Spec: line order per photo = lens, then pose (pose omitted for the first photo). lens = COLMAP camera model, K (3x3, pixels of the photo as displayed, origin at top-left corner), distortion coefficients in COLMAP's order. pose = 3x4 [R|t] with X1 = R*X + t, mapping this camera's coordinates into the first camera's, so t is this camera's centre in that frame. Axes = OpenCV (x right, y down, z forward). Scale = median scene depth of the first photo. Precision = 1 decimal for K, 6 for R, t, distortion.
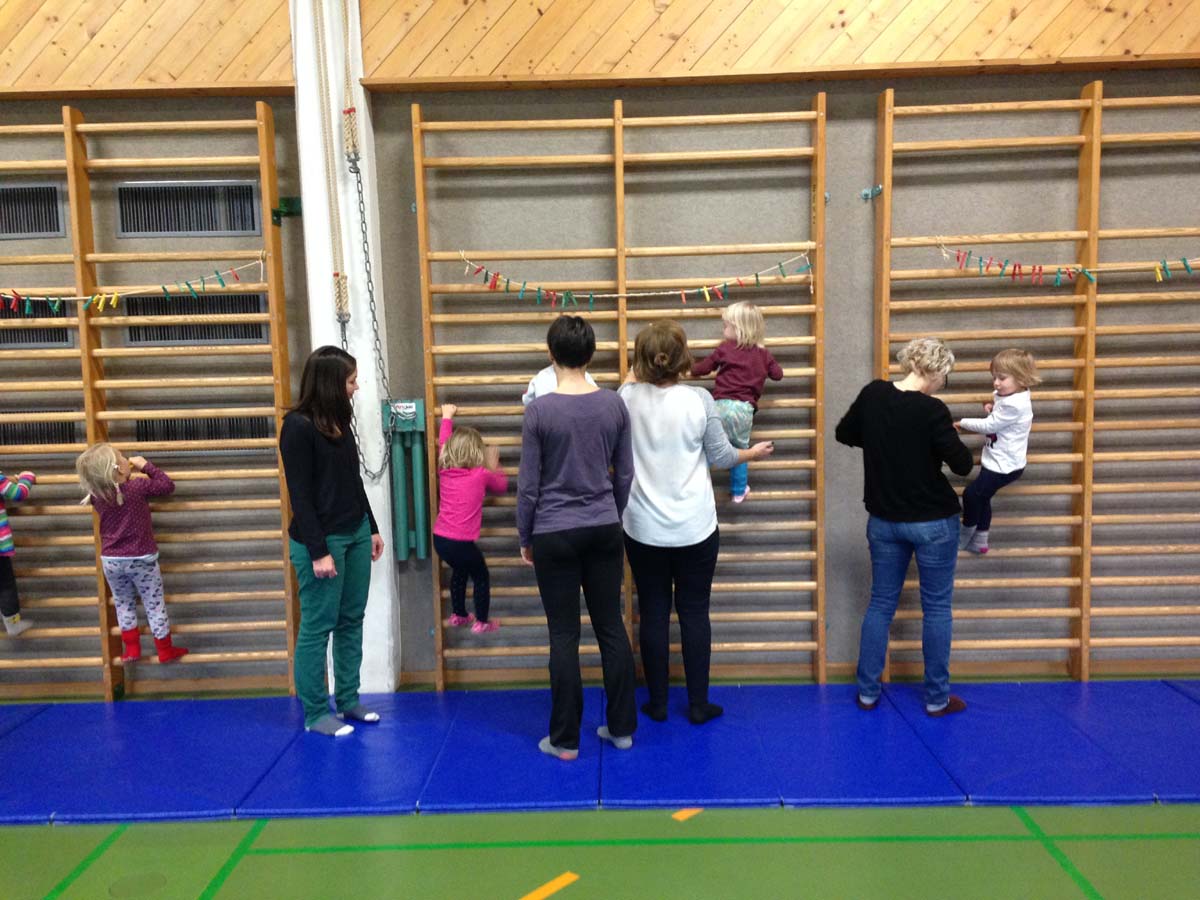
lens RADIAL K [[1104.9, 0, 580.6], [0, 1104.9, 463.1], [0, 0, 1]] dist [0.054271, 0.000000]
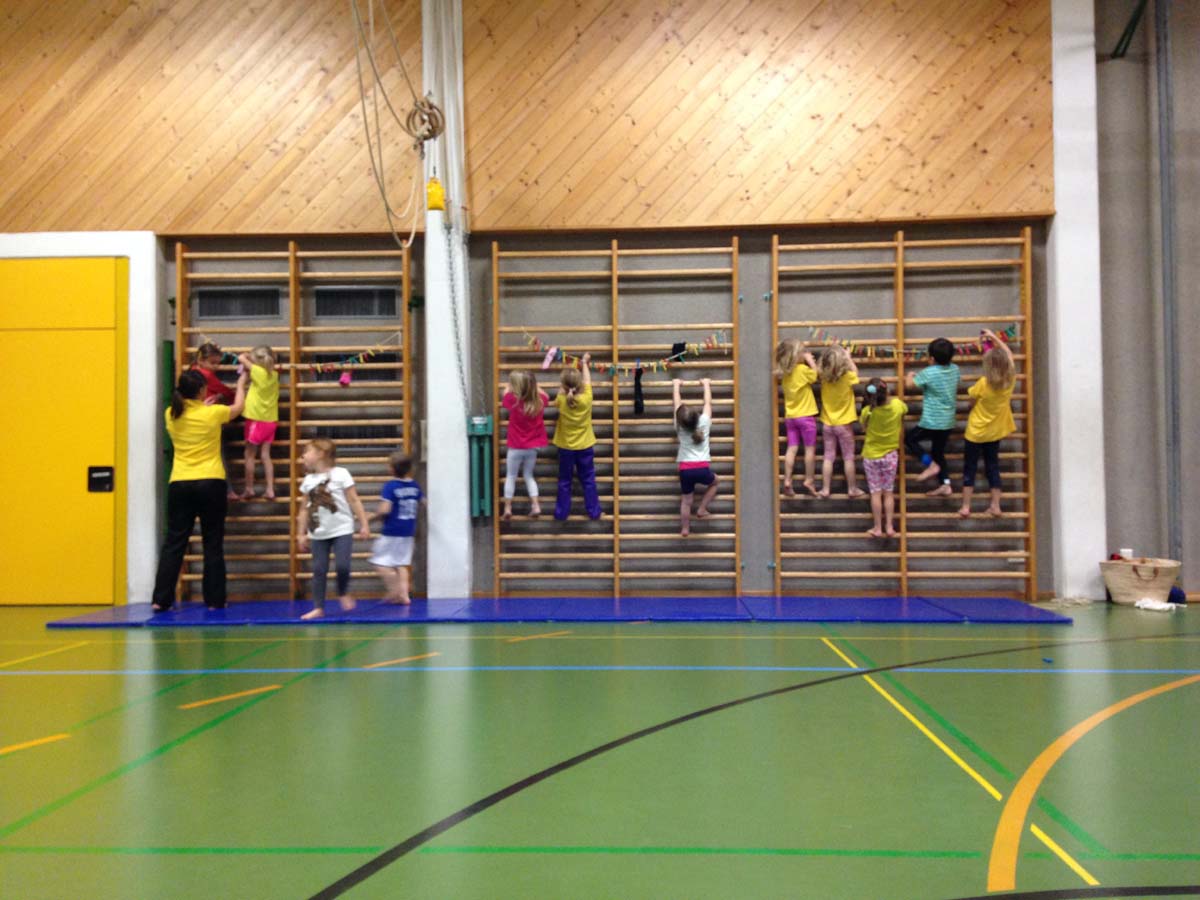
lens RADIAL K [[1104.9, 0, 570.1], [0, 1104.9, 453.9], [0, 0, 1]] dist [0.054271, 0.000000]
pose [[0.998244, 0.018498, -0.056282, 0.065127], [-0.025742, 0.991070, -0.130831, 0.211164], [0.053359, 0.132050, 0.989806, -0.607689]]
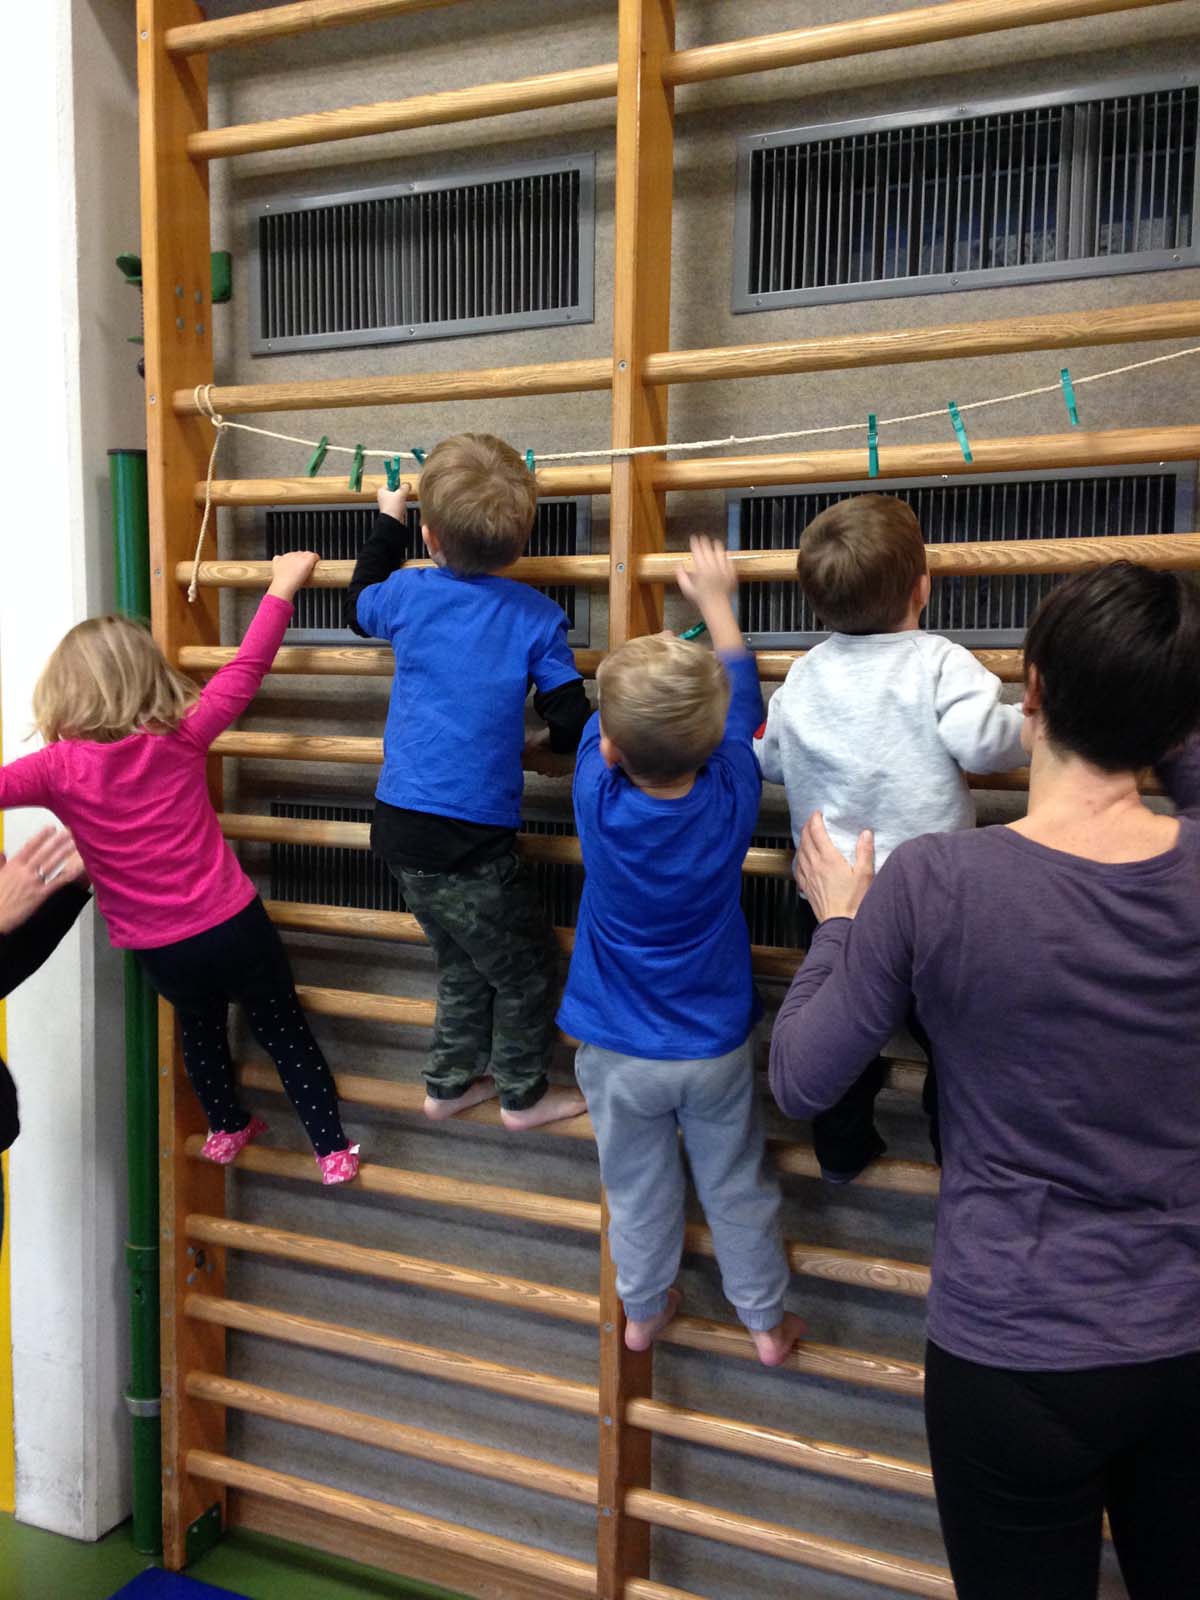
lens RADIAL K [[1473.3, 0, 598.1], [0, 1473.3, 800.9], [0, 0, 1]] dist [0.054271, 0.000000]
pose [[0.908167, 0.075172, -0.411802, -0.271869], [-0.075270, 0.997035, 0.016005, -0.063948], [0.411784, 0.016462, 0.911133, 0.613589]]
